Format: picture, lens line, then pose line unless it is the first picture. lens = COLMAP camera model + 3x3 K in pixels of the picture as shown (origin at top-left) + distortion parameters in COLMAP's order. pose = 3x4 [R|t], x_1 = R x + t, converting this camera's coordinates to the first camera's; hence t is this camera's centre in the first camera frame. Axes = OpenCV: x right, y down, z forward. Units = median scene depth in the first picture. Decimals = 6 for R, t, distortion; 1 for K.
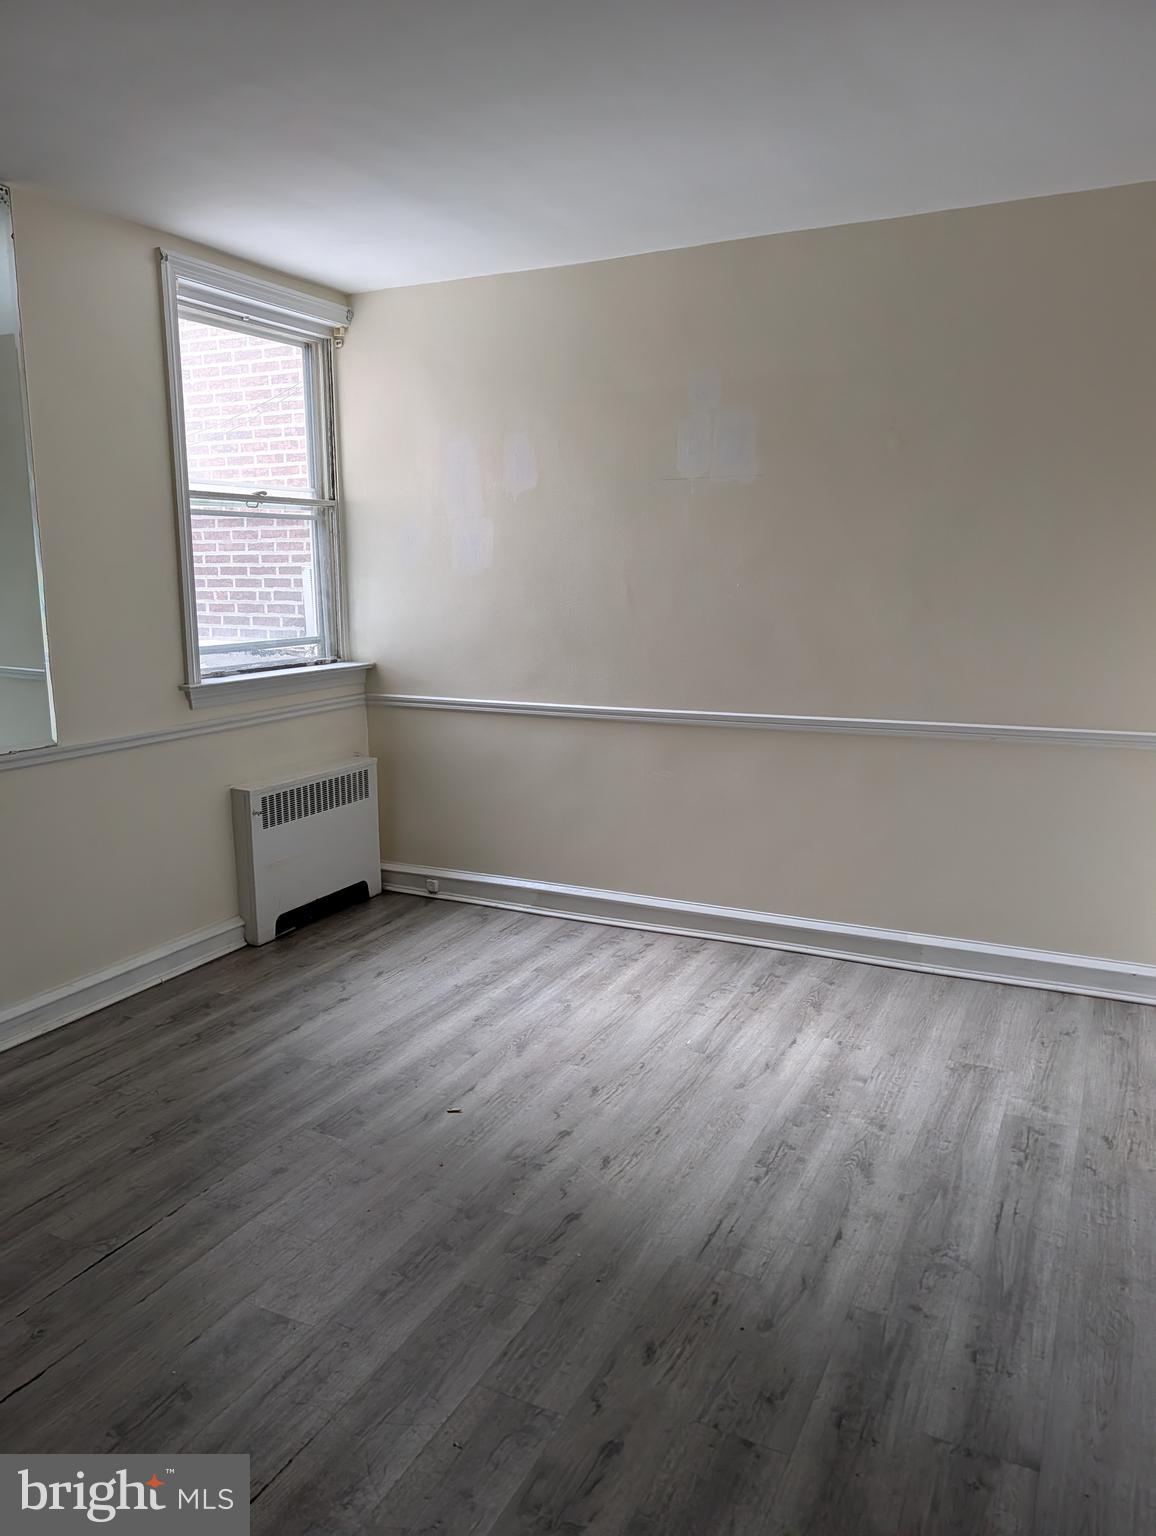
lens RADIAL K [[1110.8, 0, 584.3], [0, 1110.8, 763.2], [0, 0, 1]] dist [0.023604, -0.002123]
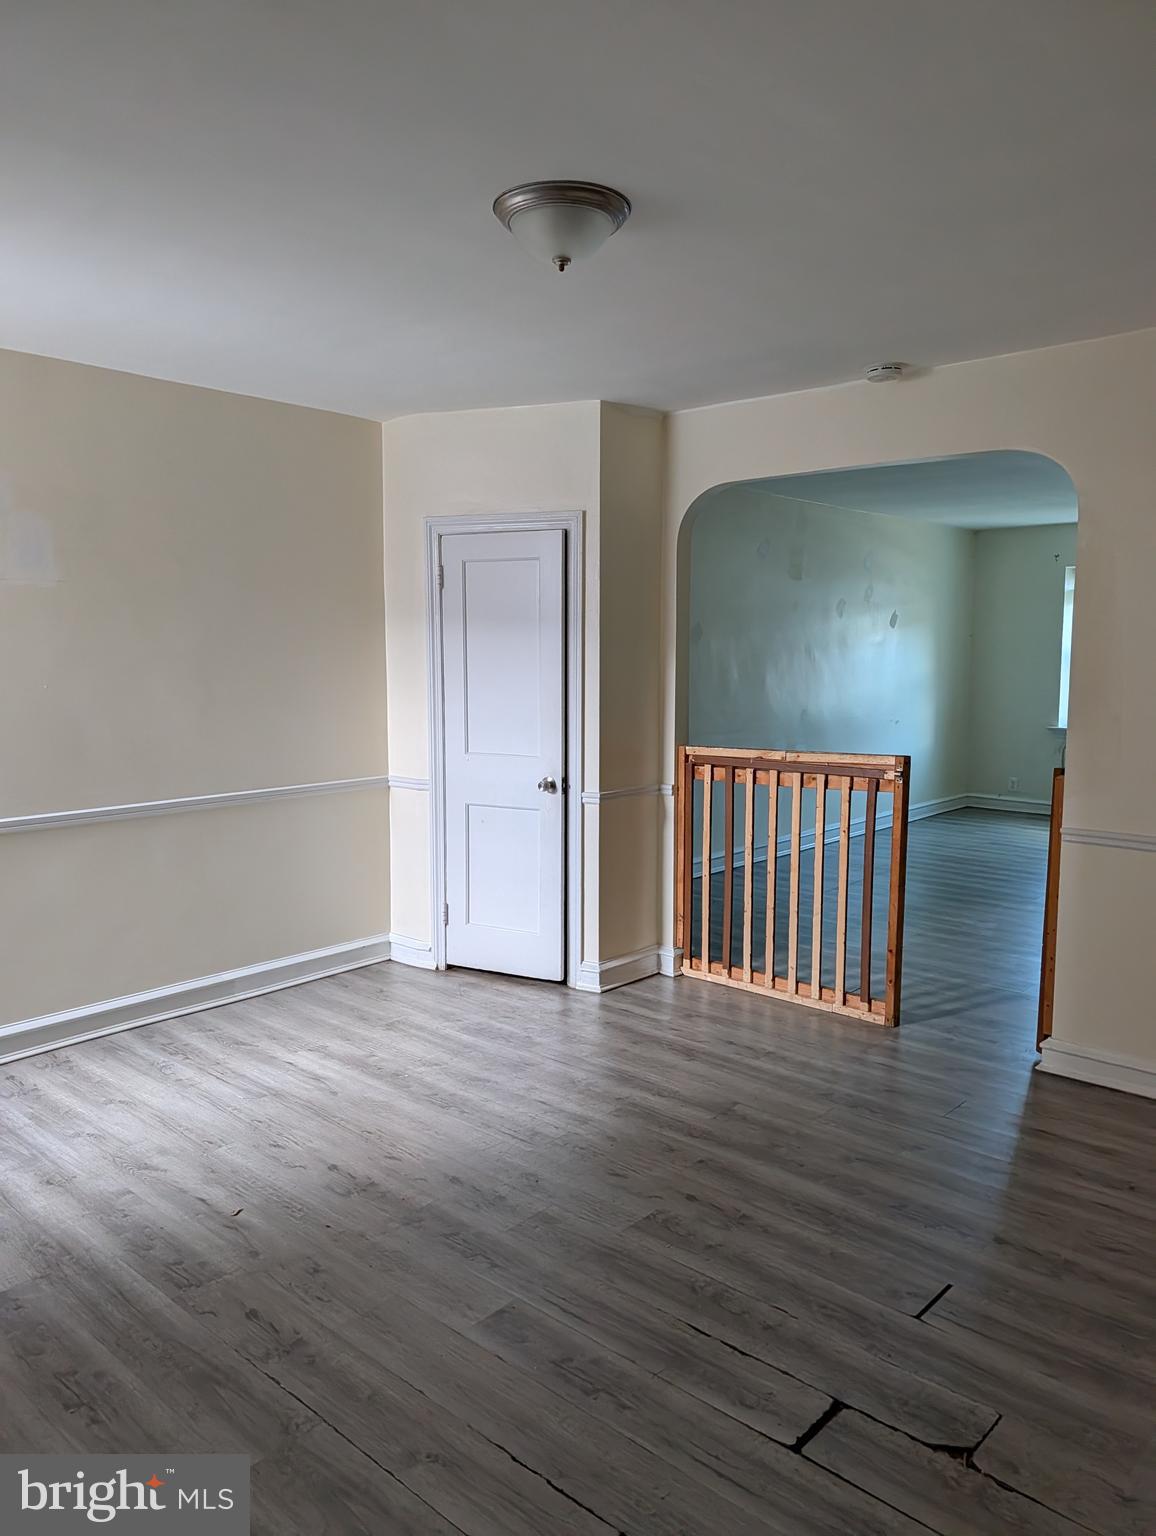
lens RADIAL K [[1110.8, 0, 578.1], [0, 1110.8, 773.7], [0, 0, 1]] dist [0.023604, -0.002123]
pose [[0.284865, -0.109833, 0.952254, -0.834305], [0.171360, 0.983247, 0.062146, -0.076186], [-0.943126, 0.145475, 0.298914, 0.310486]]
